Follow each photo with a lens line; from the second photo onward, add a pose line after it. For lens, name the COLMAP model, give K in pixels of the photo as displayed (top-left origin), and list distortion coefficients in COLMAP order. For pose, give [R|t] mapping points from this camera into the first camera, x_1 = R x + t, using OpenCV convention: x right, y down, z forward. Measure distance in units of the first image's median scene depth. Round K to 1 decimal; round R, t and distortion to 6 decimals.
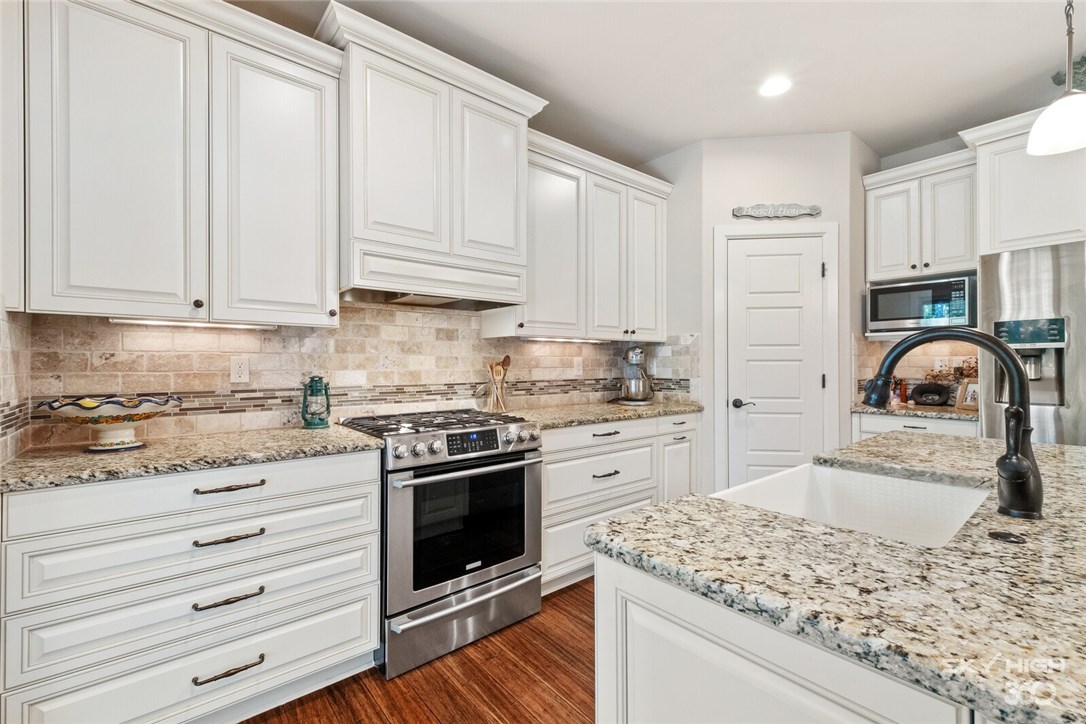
lens RADIAL K [[470.8, 0, 549.5], [0, 470.8, 361.7], [0, 0, 1]] dist [0.016984, -0.004740]
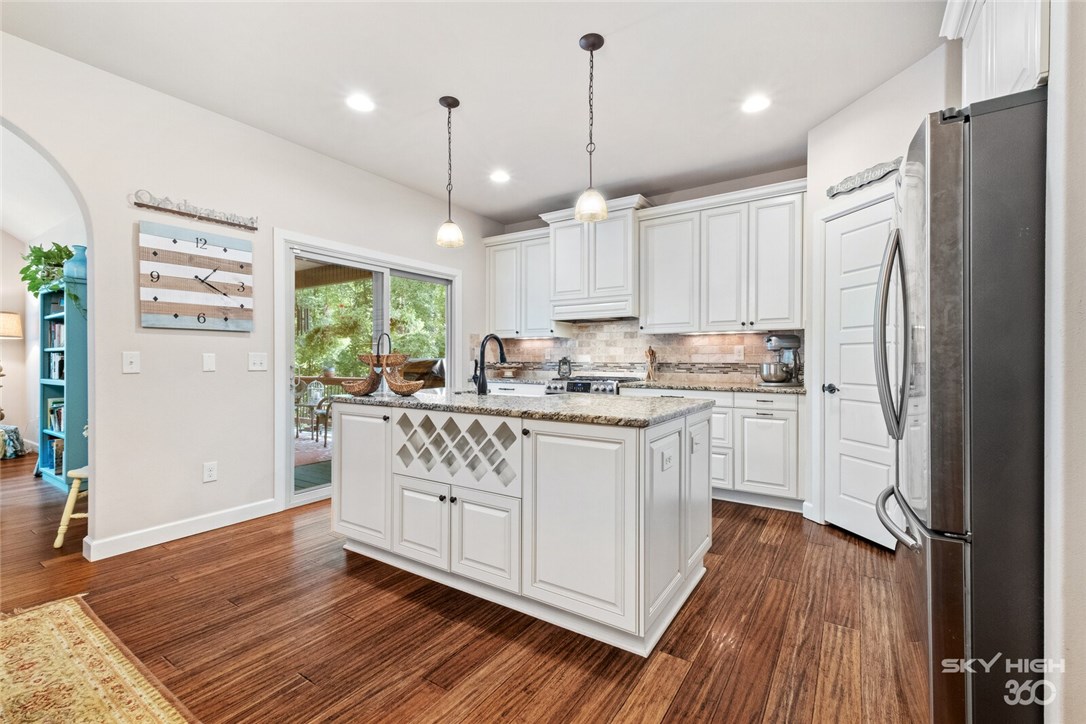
lens RADIAL K [[470.8, 0, 541.3], [0, 470.8, 360.8], [0, 0, 1]] dist [0.016984, -0.004740]
pose [[0.285404, 0.004679, -0.958396, 1.547972], [0.002566, 0.999981, 0.005646, 0.031809], [0.958404, -0.004071, 0.285386, 0.194576]]
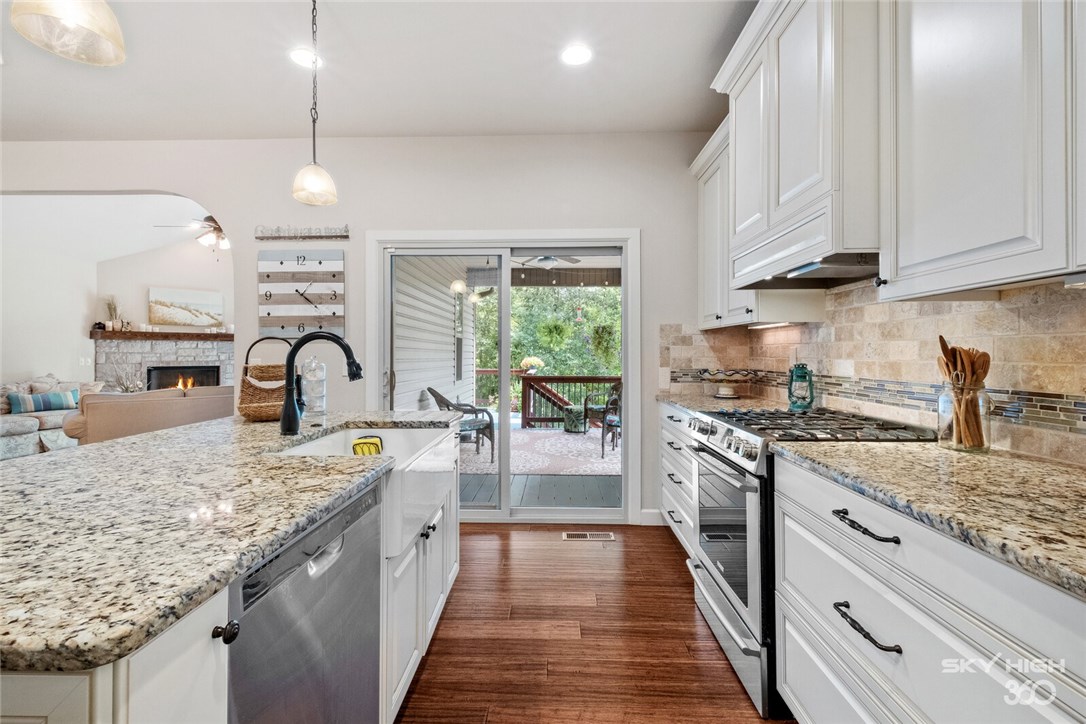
lens RADIAL K [[470.8, 0, 543.3], [0, 470.8, 355.5], [0, 0, 1]] dist [0.016984, -0.004740]
pose [[-0.661135, 0.006096, -0.750242, 0.655924], [0.005549, 0.999979, 0.003236, 0.003895], [0.750247, -0.002023, -0.661155, 1.147345]]
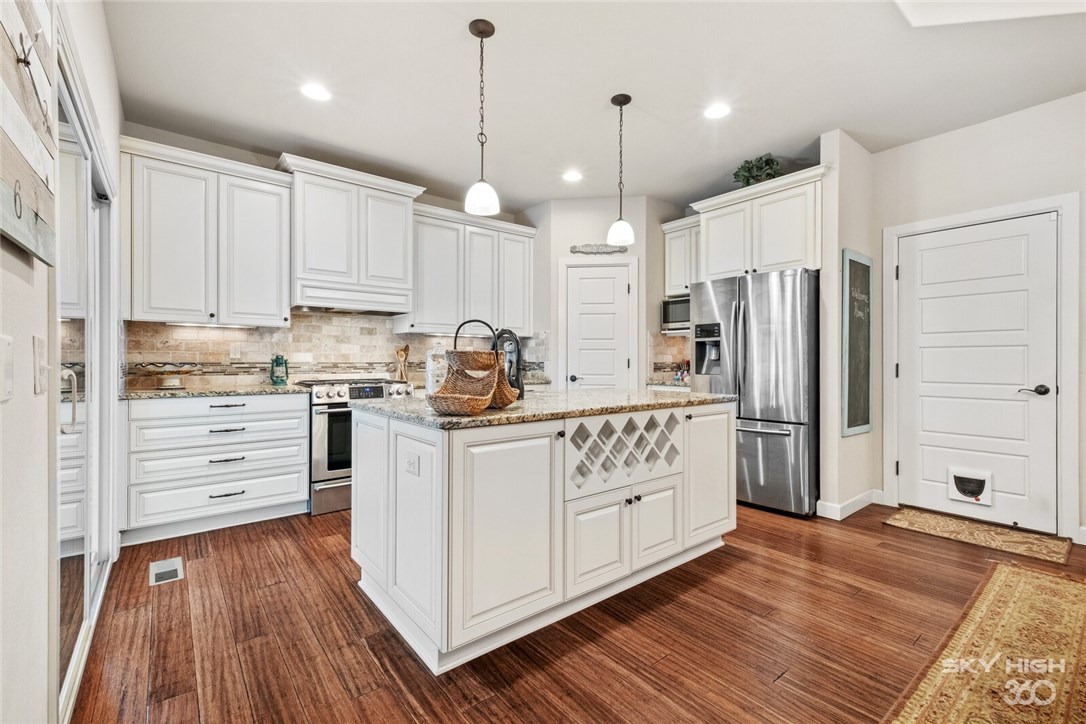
lens RADIAL K [[470.8, 0, 550.6], [0, 470.8, 359.9], [0, 0, 1]] dist [0.016984, -0.004740]
pose [[0.999884, 0.003644, -0.014783, 0.464096], [-0.003580, 0.999984, 0.004394, 0.032264], [0.014799, -0.004341, 0.999881, -0.634011]]
